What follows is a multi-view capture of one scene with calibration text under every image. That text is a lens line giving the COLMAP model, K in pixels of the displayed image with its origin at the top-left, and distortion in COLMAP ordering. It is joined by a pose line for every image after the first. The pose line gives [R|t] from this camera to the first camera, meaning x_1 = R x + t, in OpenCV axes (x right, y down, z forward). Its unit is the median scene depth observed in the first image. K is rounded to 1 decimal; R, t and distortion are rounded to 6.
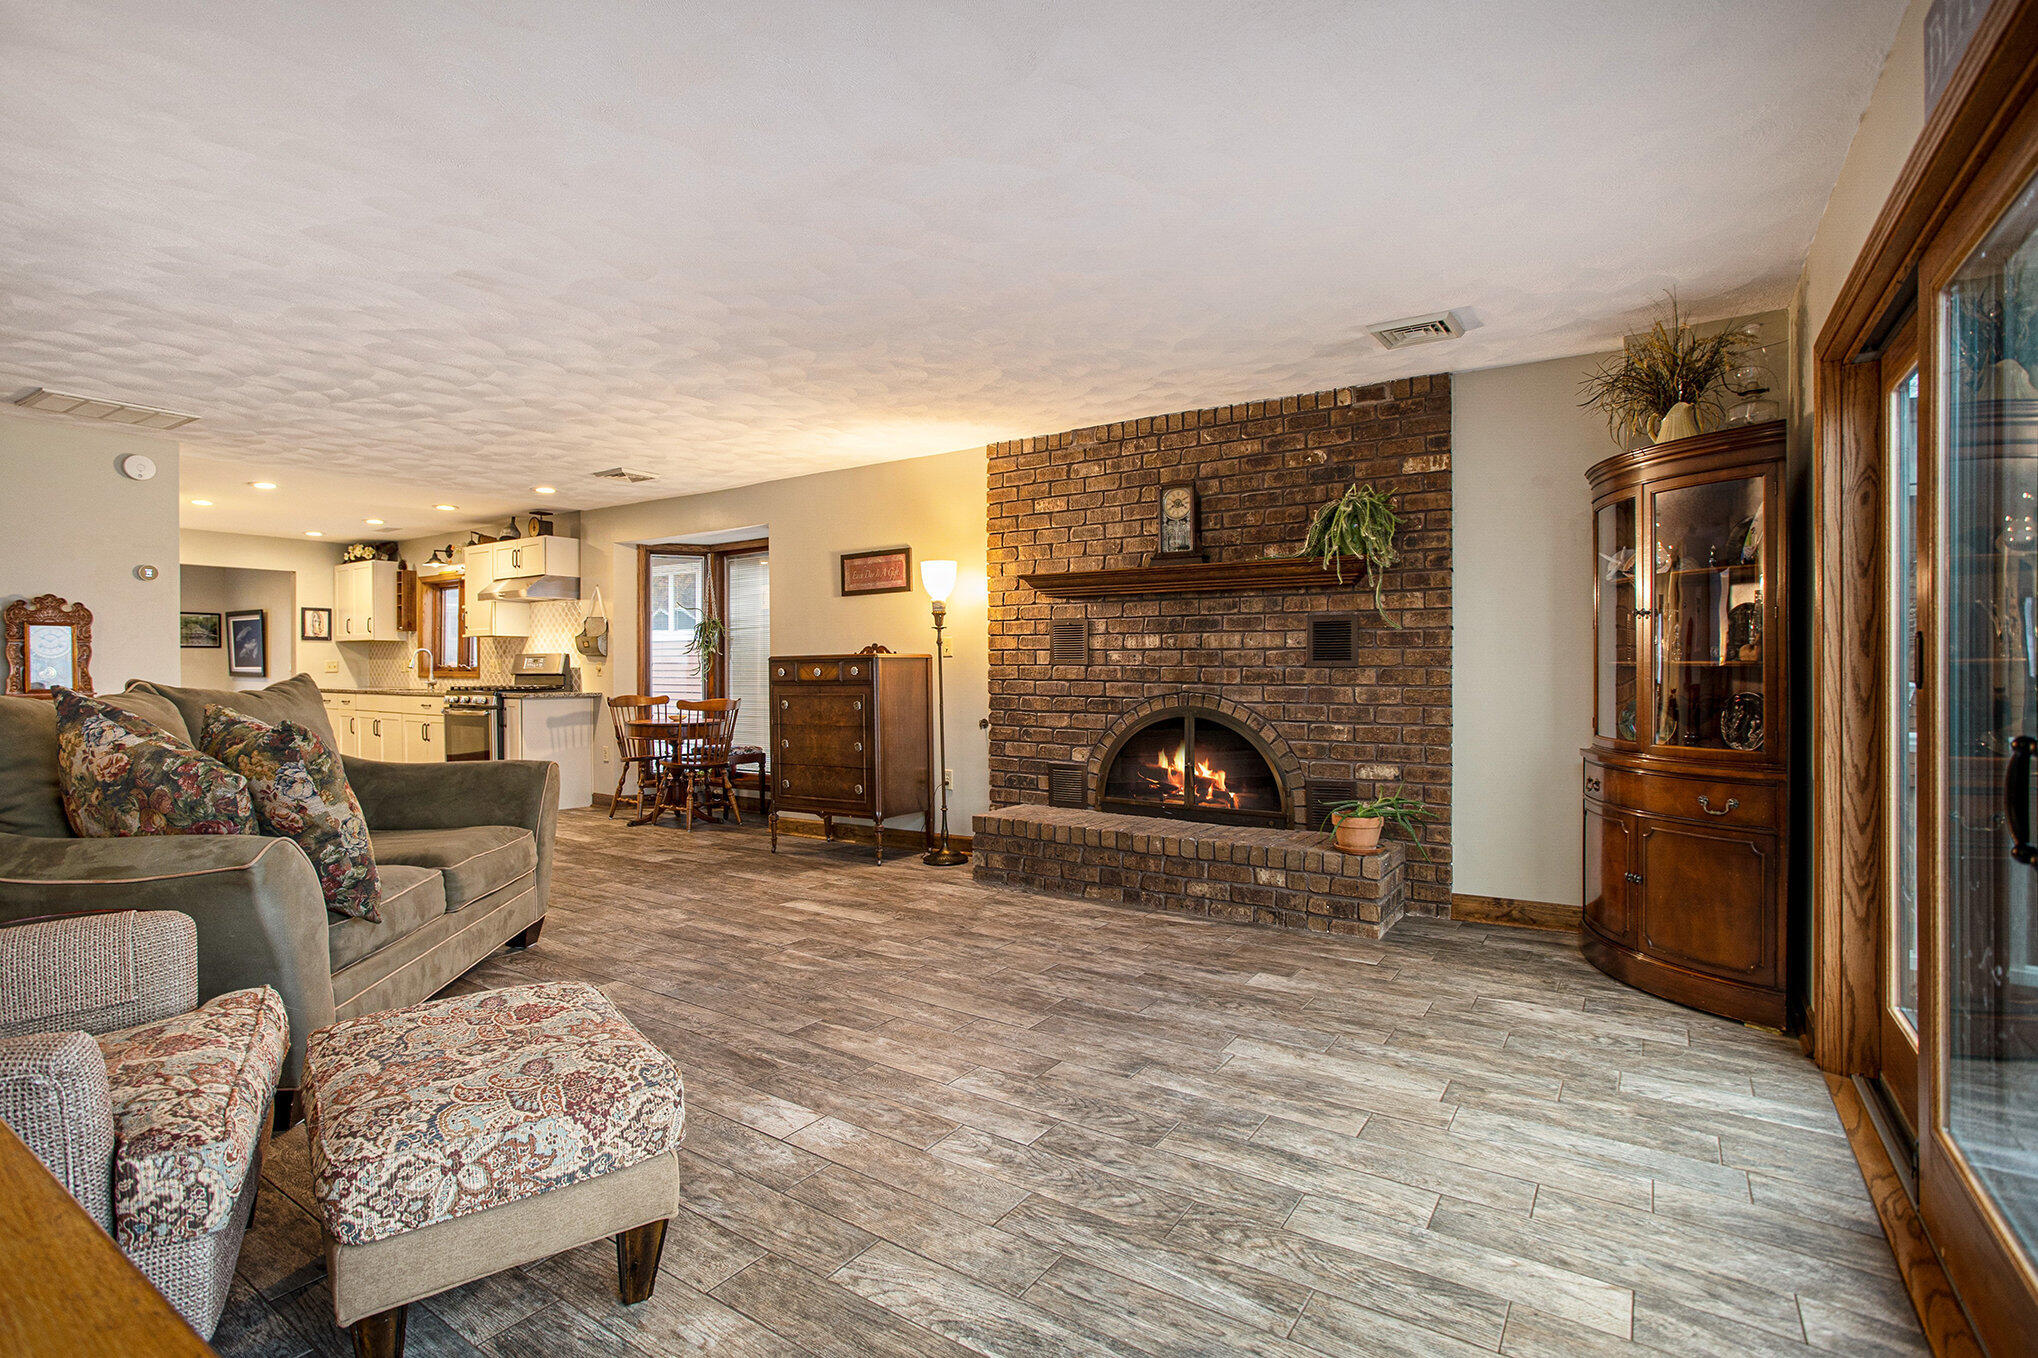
lens RADIAL K [[986.3, 0, 1007.0], [0, 986.3, 688.1], [0, 0, 1]] dist [-0.051441, 0.016571]
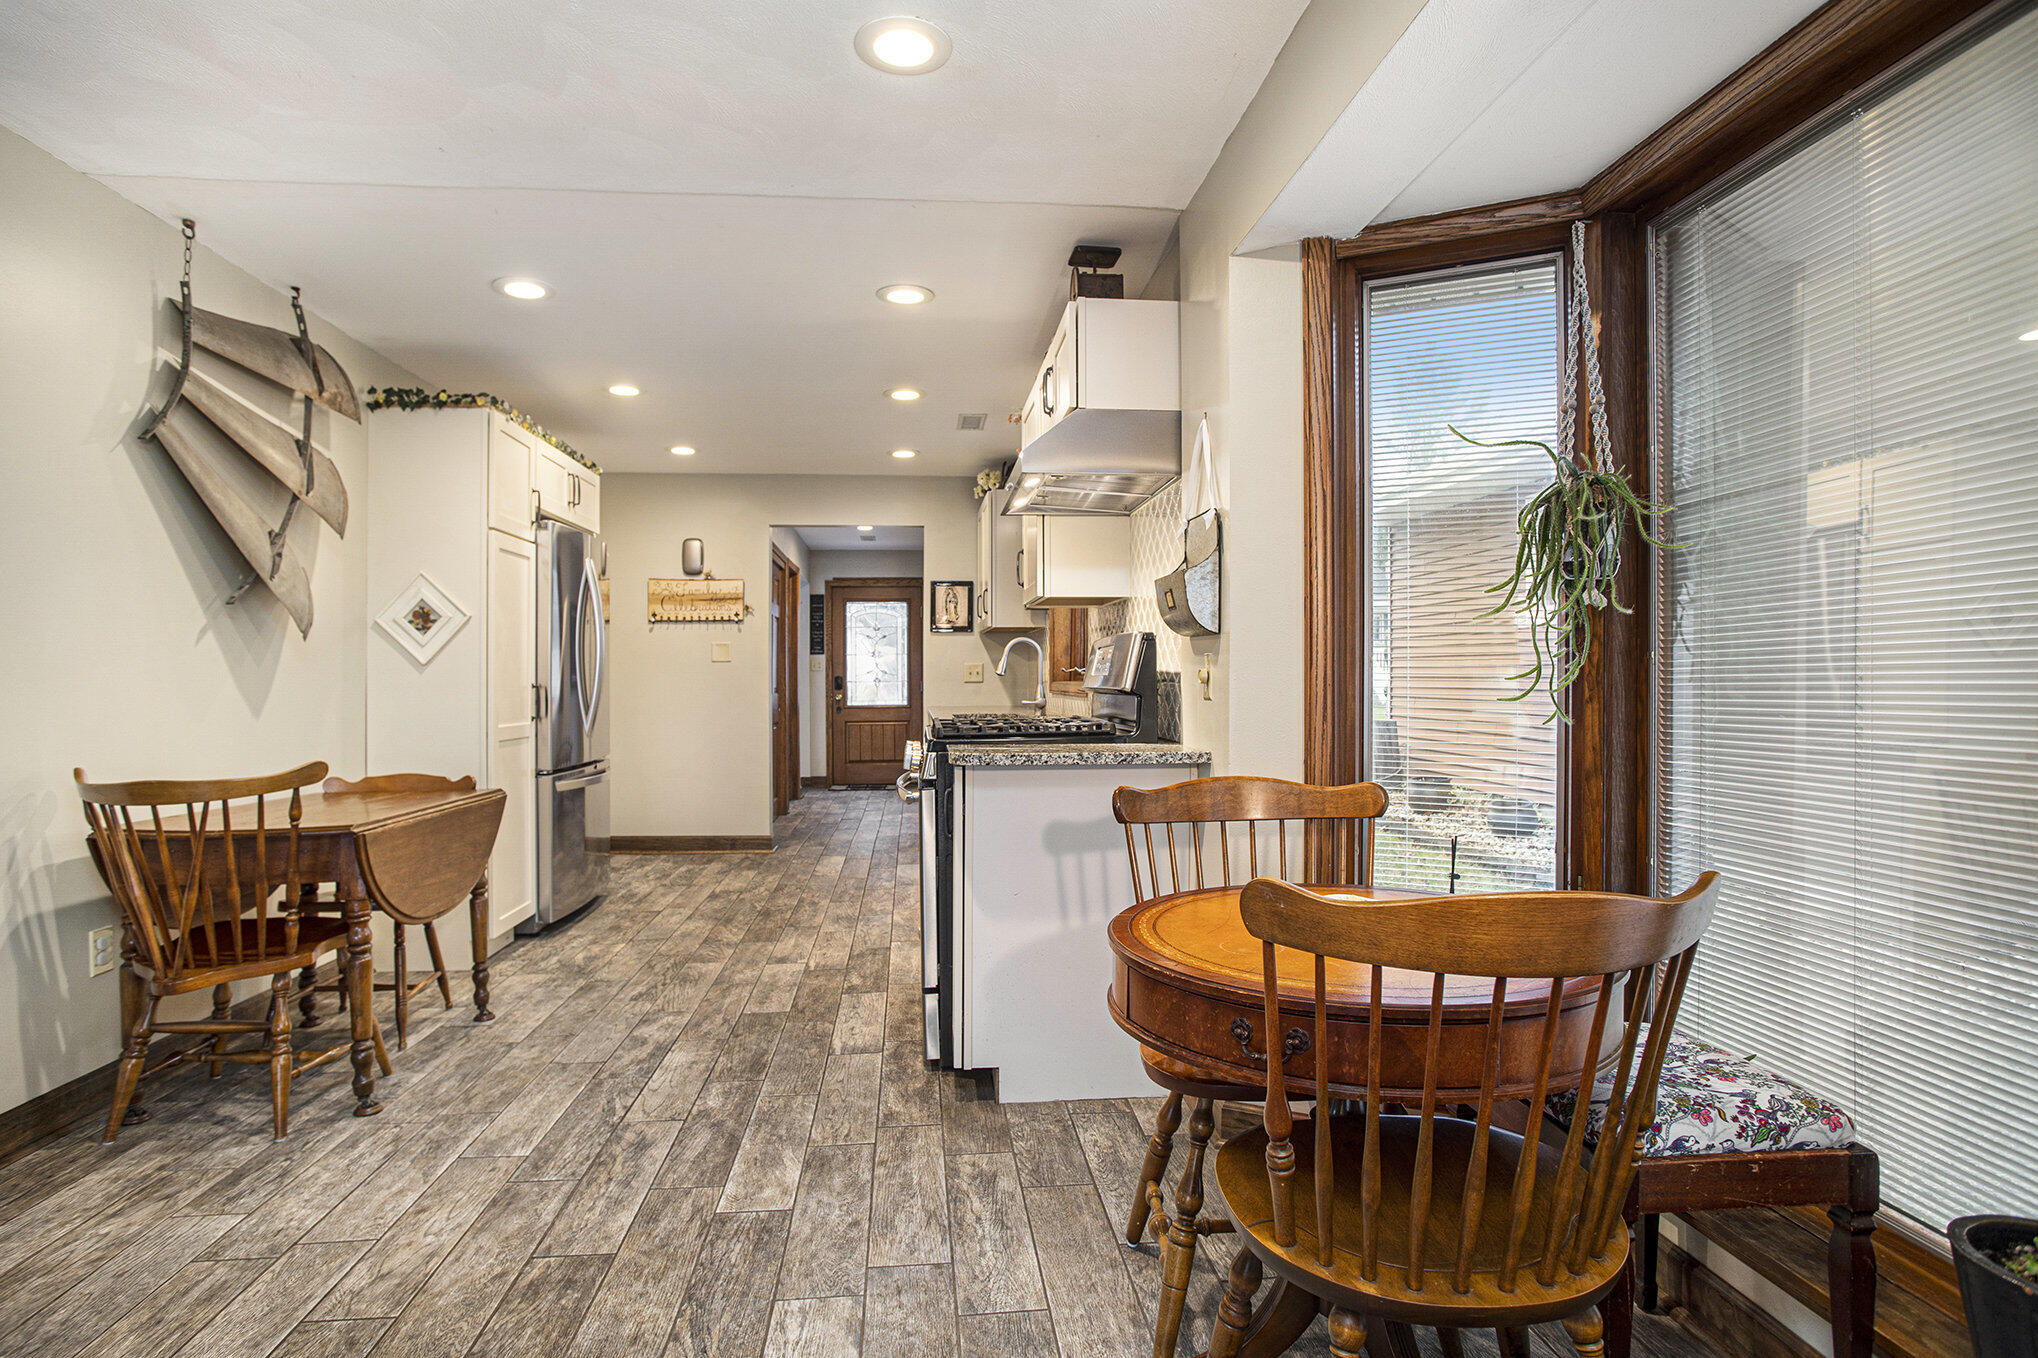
lens RADIAL K [[1044.7, 0, 1022.9], [0, 1044.7, 672.2], [0, 0, 1]] dist [-0.063366, 0.026362]
pose [[0.642921, -0.009492, -0.765874, -0.380358], [-0.005621, 0.999838, -0.017110, -0.028115], [0.765912, 0.015305, 0.642763, 1.418326]]
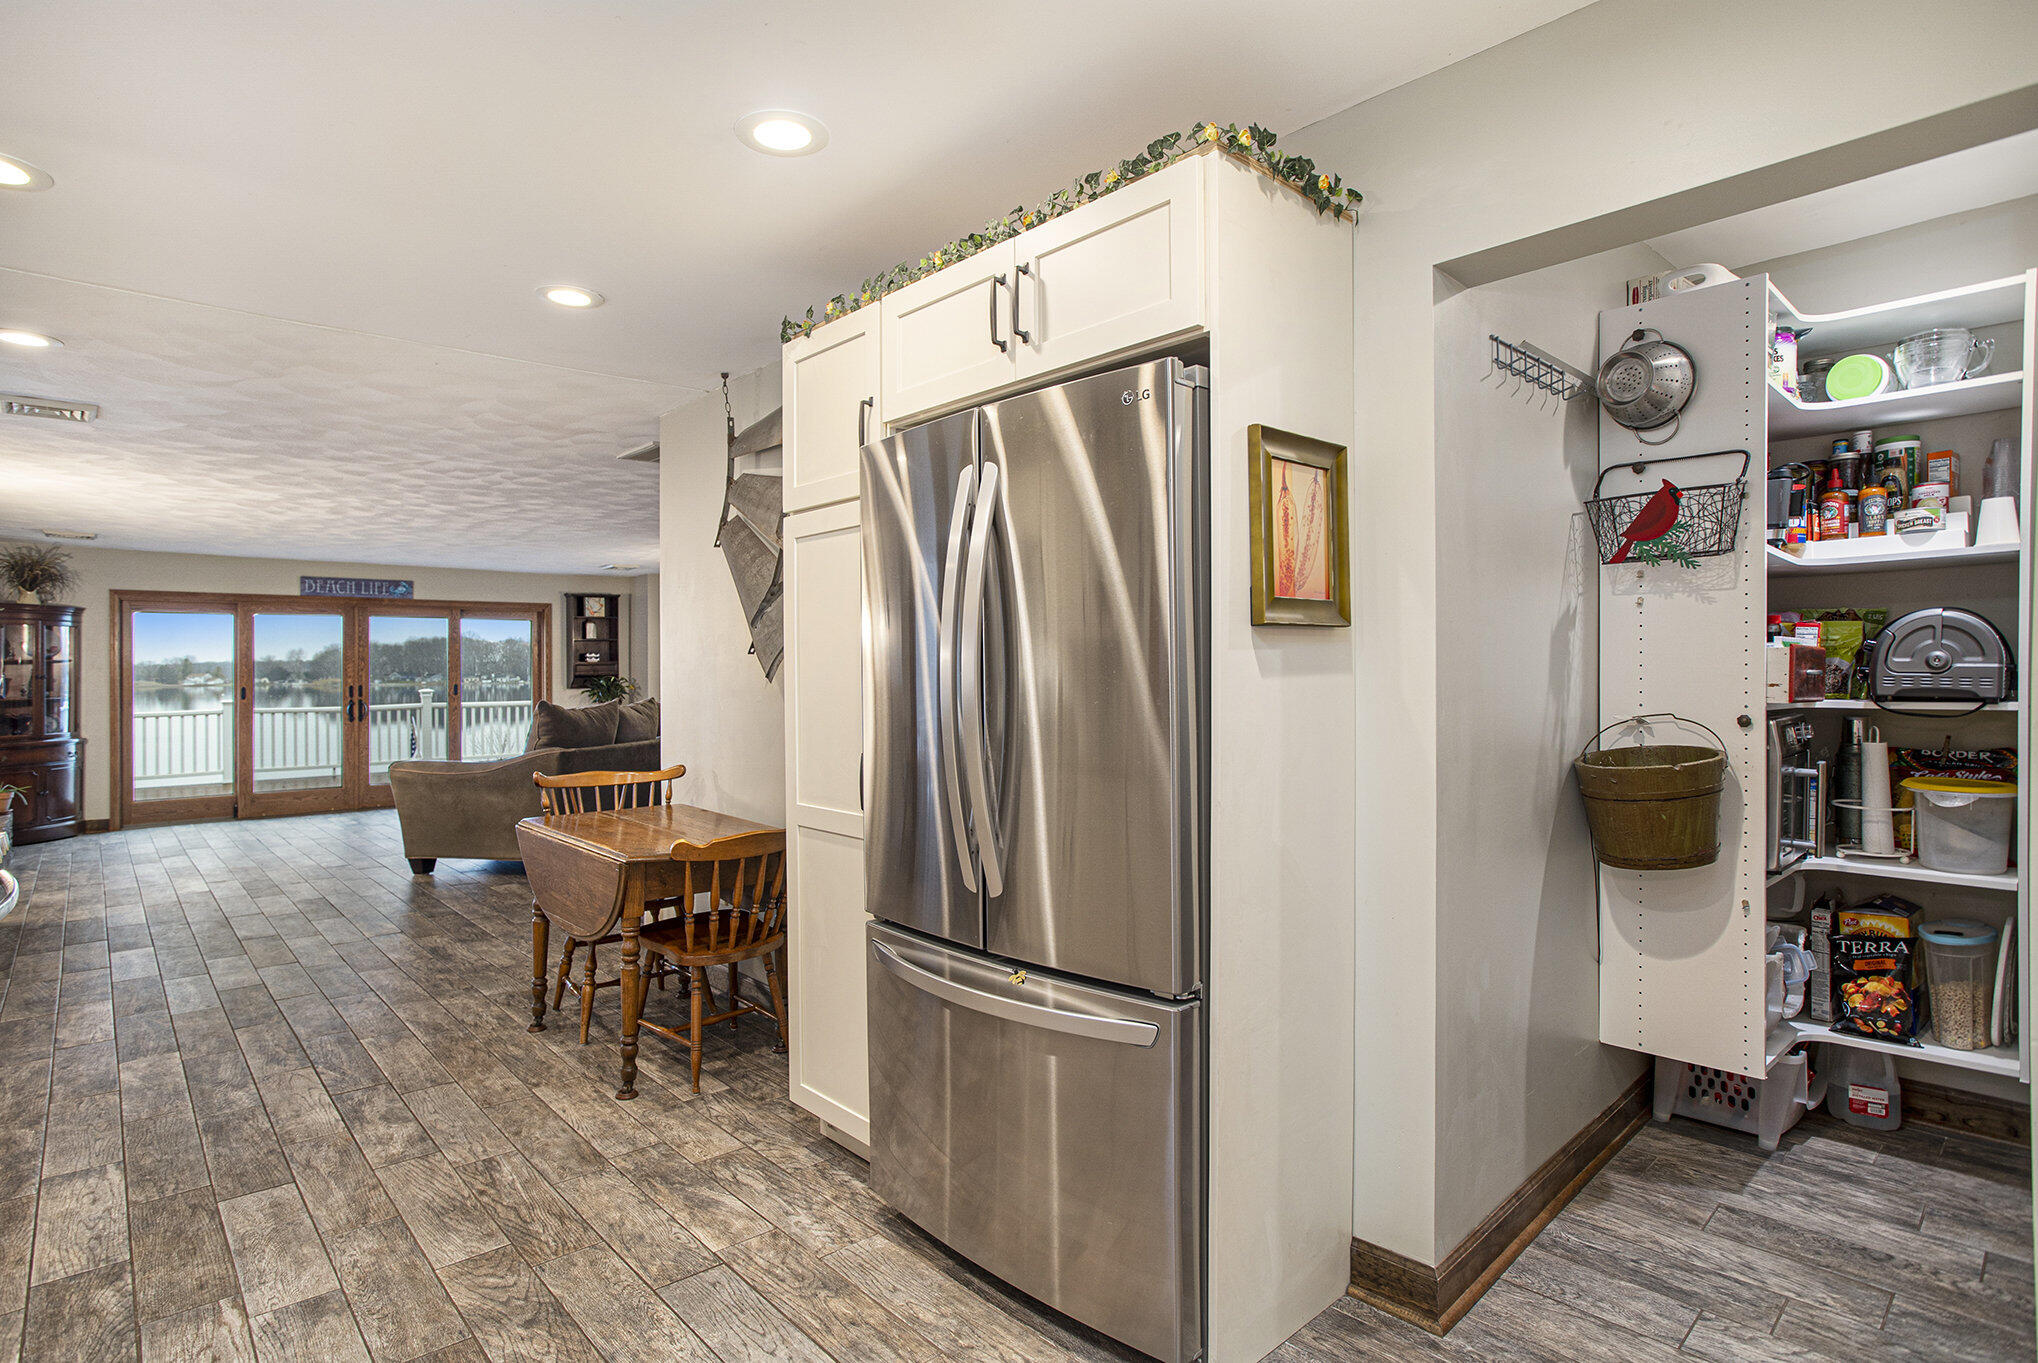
lens RADIAL K [[1044.7, 0, 1017.7], [0, 1044.7, 643.4], [0, 0, 1]] dist [-0.063366, 0.026362]
pose [[-0.973171, 0.018357, 0.229350, -1.764062], [0.018464, 0.999828, -0.001678, -0.090926], [-0.229341, 0.002602, -0.973343, 2.298158]]
